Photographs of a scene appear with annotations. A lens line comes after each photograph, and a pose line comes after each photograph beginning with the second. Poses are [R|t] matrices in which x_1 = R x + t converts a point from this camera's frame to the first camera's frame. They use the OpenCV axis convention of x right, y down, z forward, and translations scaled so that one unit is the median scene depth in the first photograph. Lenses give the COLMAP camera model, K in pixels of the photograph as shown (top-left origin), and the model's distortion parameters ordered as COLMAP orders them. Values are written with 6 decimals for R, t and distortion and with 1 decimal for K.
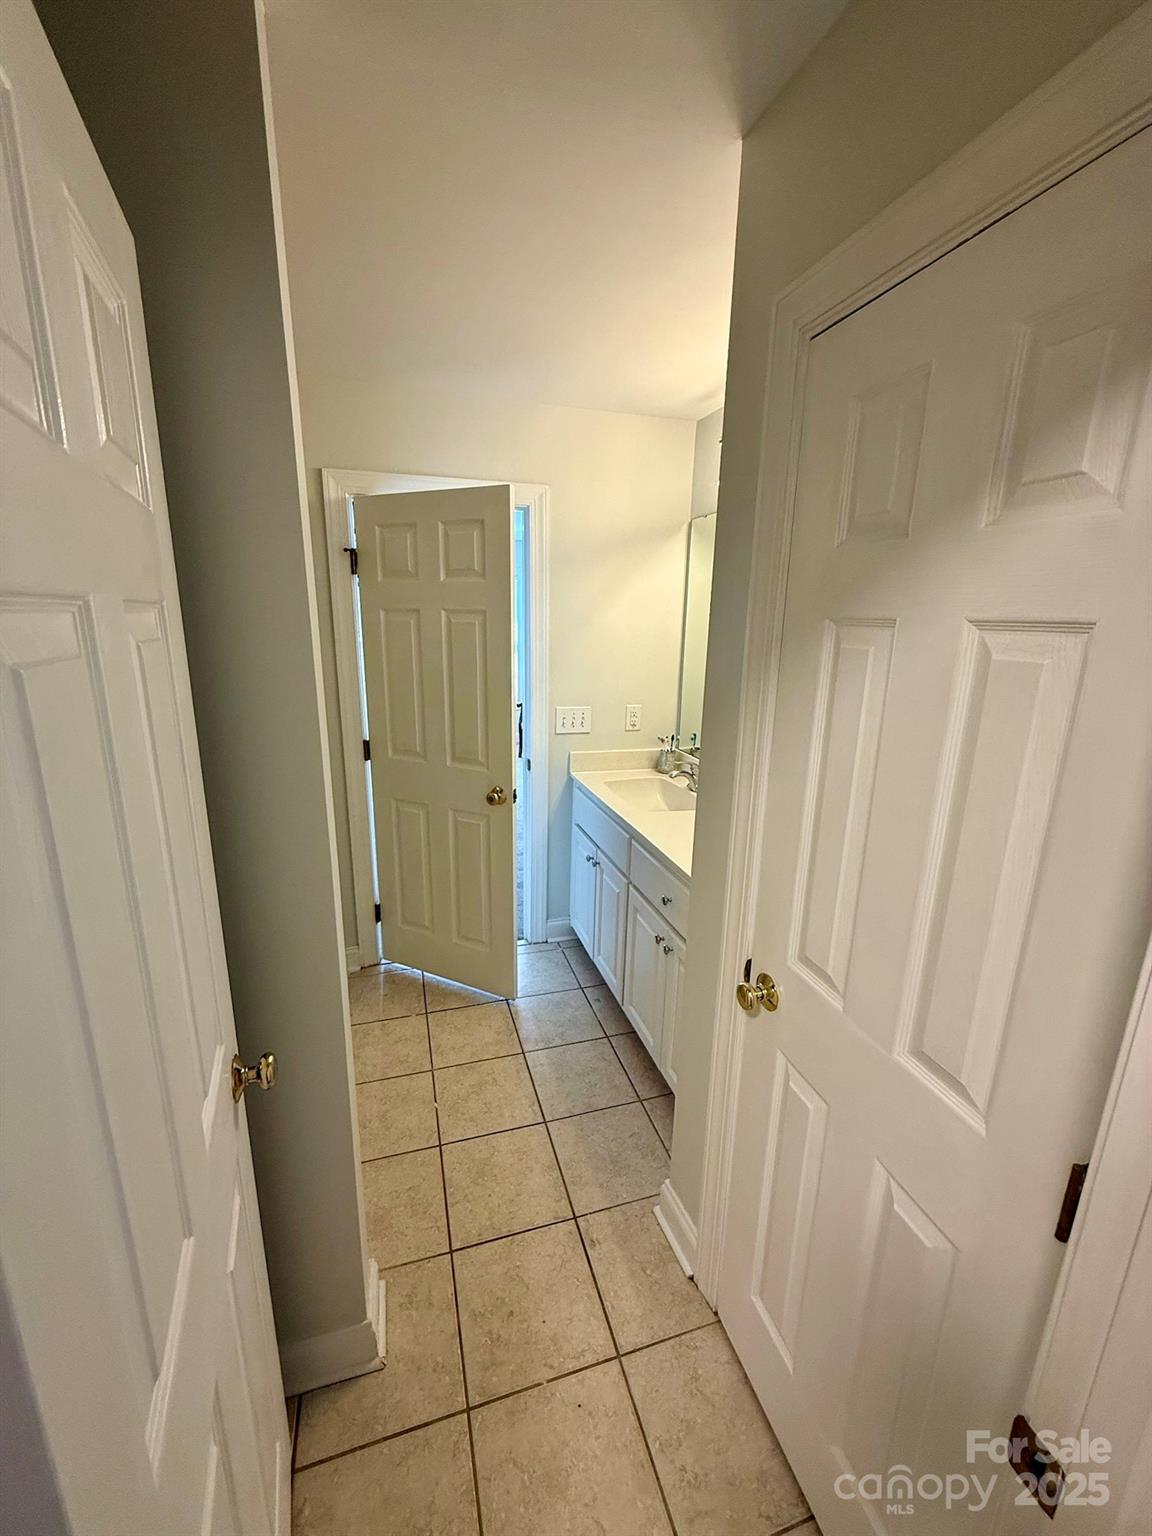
lens RADIAL K [[609.6, 0, 573.6], [0, 609.6, 762.0], [0, 0, 1]] dist [-0.000809, 0.000071]
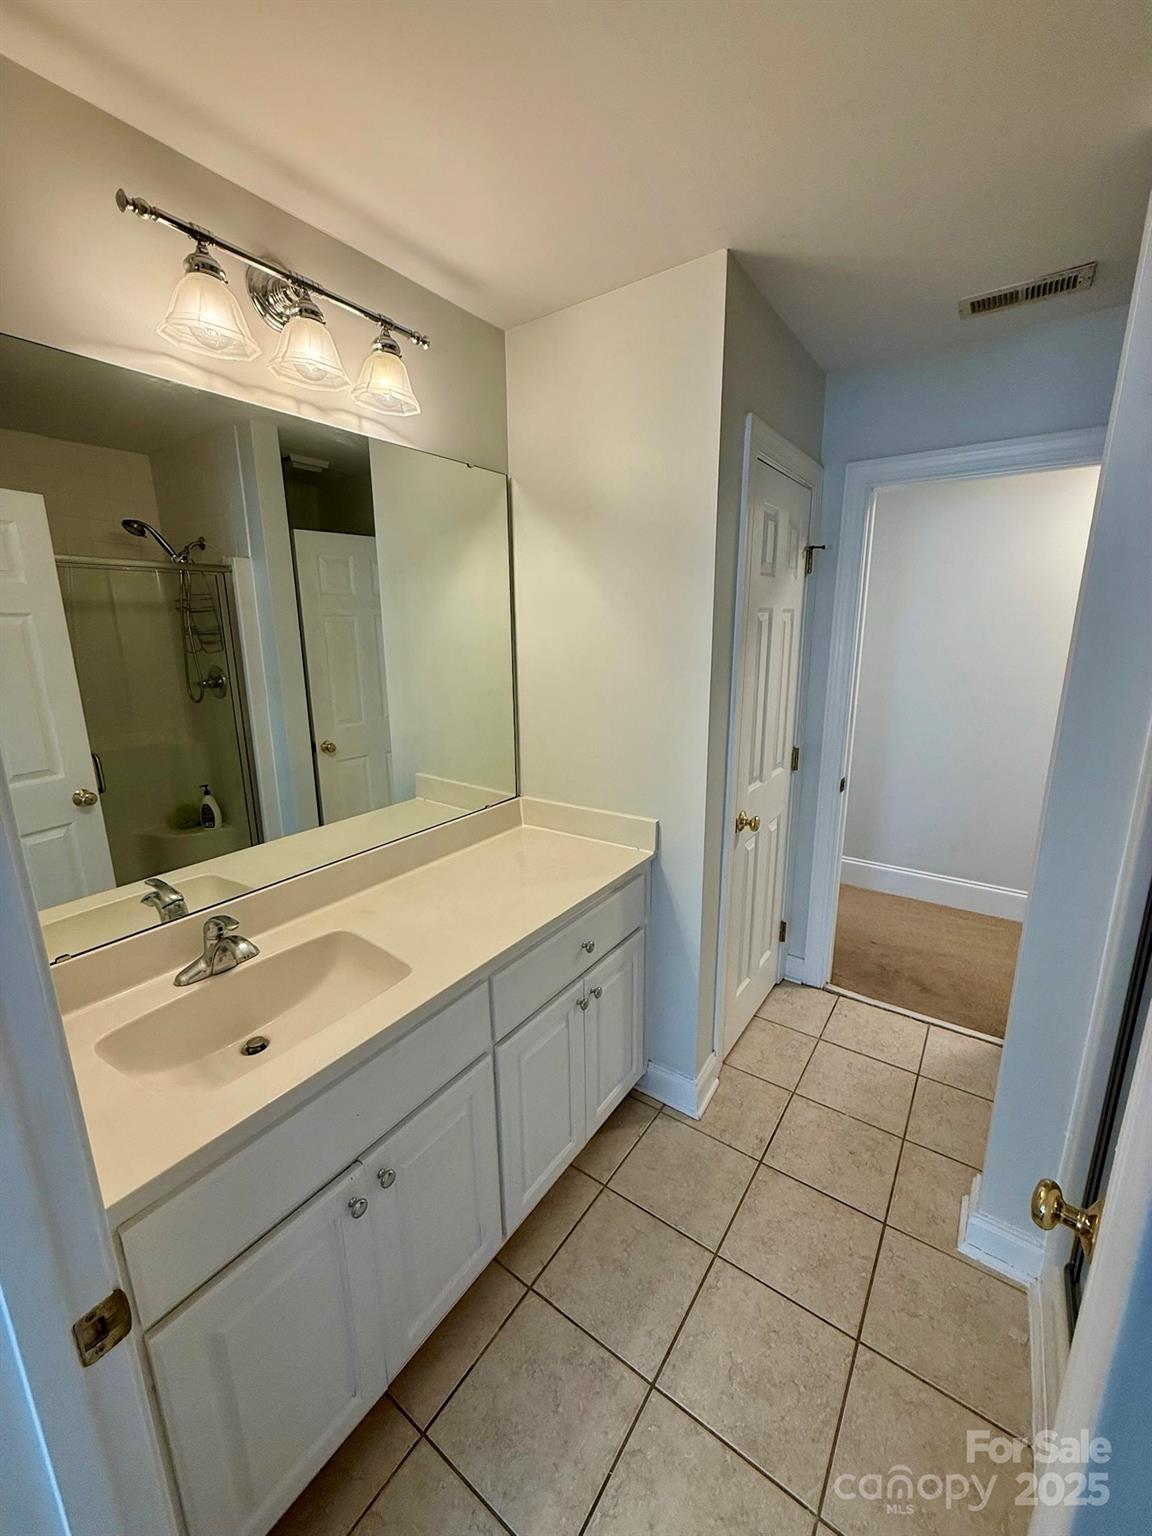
lens RADIAL K [[609.6, 0, 573.6], [0, 609.6, 762.0], [0, 0, 1]] dist [-0.000809, 0.000071]
pose [[-0.610847, -0.188605, 0.768957, -0.458085], [0.187021, 0.909357, 0.371608, -0.337491], [-0.769343, 0.370806, -0.520205, 1.442022]]
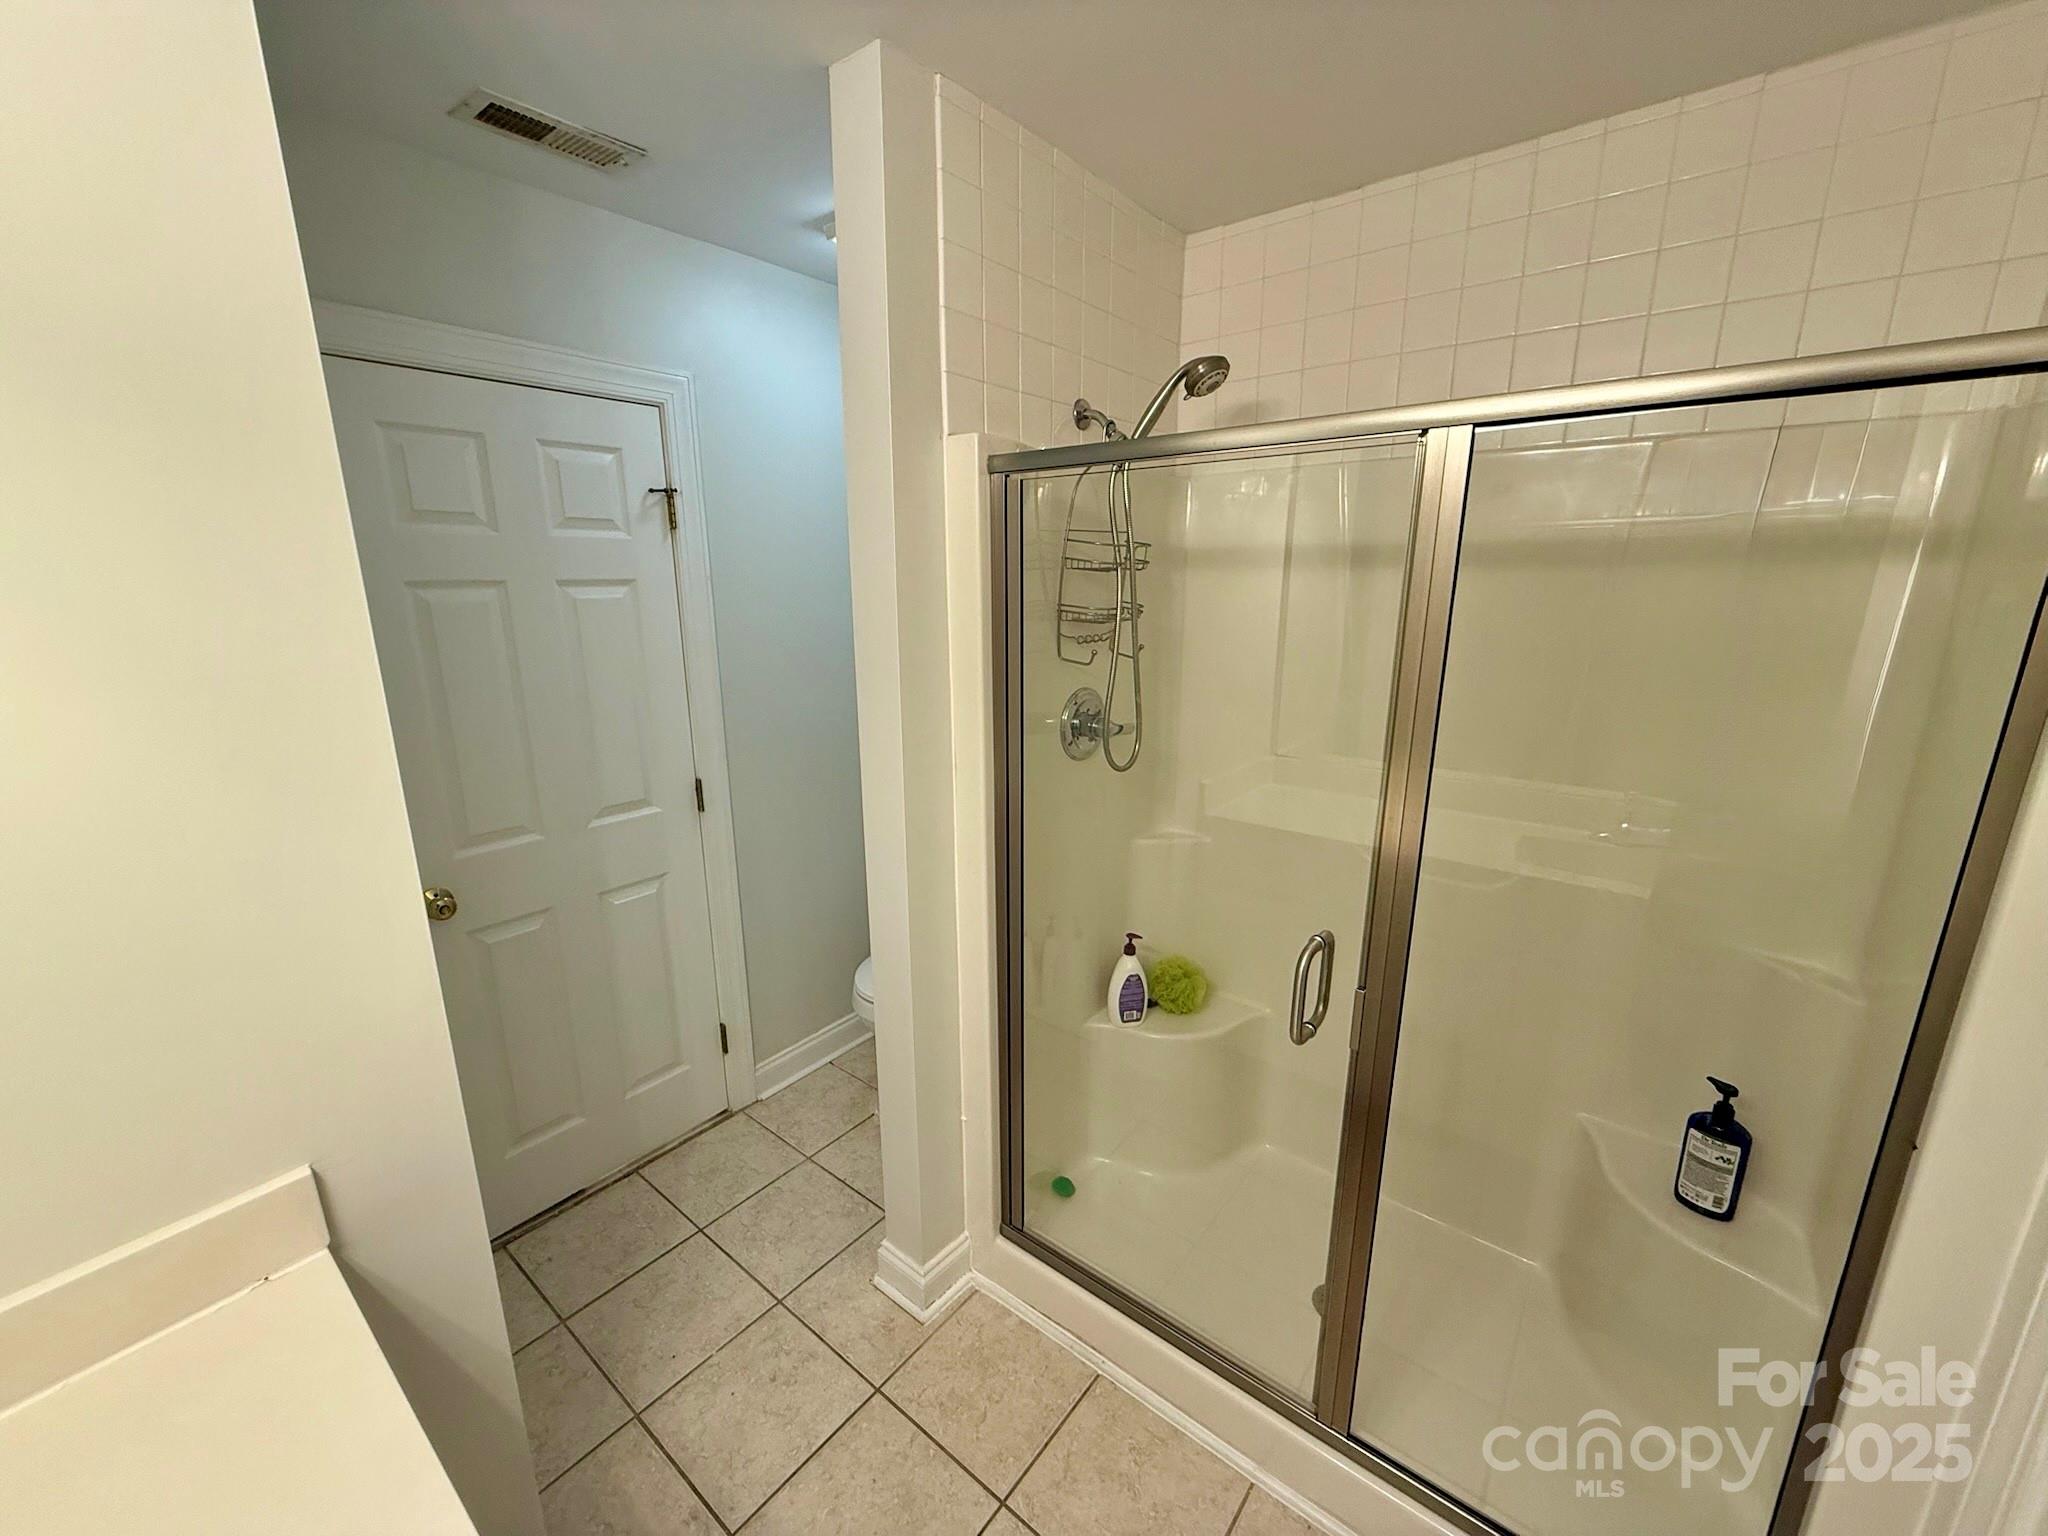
lens RADIAL K [[812.7, 0, 1016.5], [0, 812.7, 772.2], [0, 0, 1]] dist [-0.000809, 0.000071]
pose [[-0.826453, 0.120260, -0.550012, 0.117130], [-0.144006, 0.899269, 0.413010, -0.333239], [0.544278, 0.420538, -0.725885, 1.334610]]
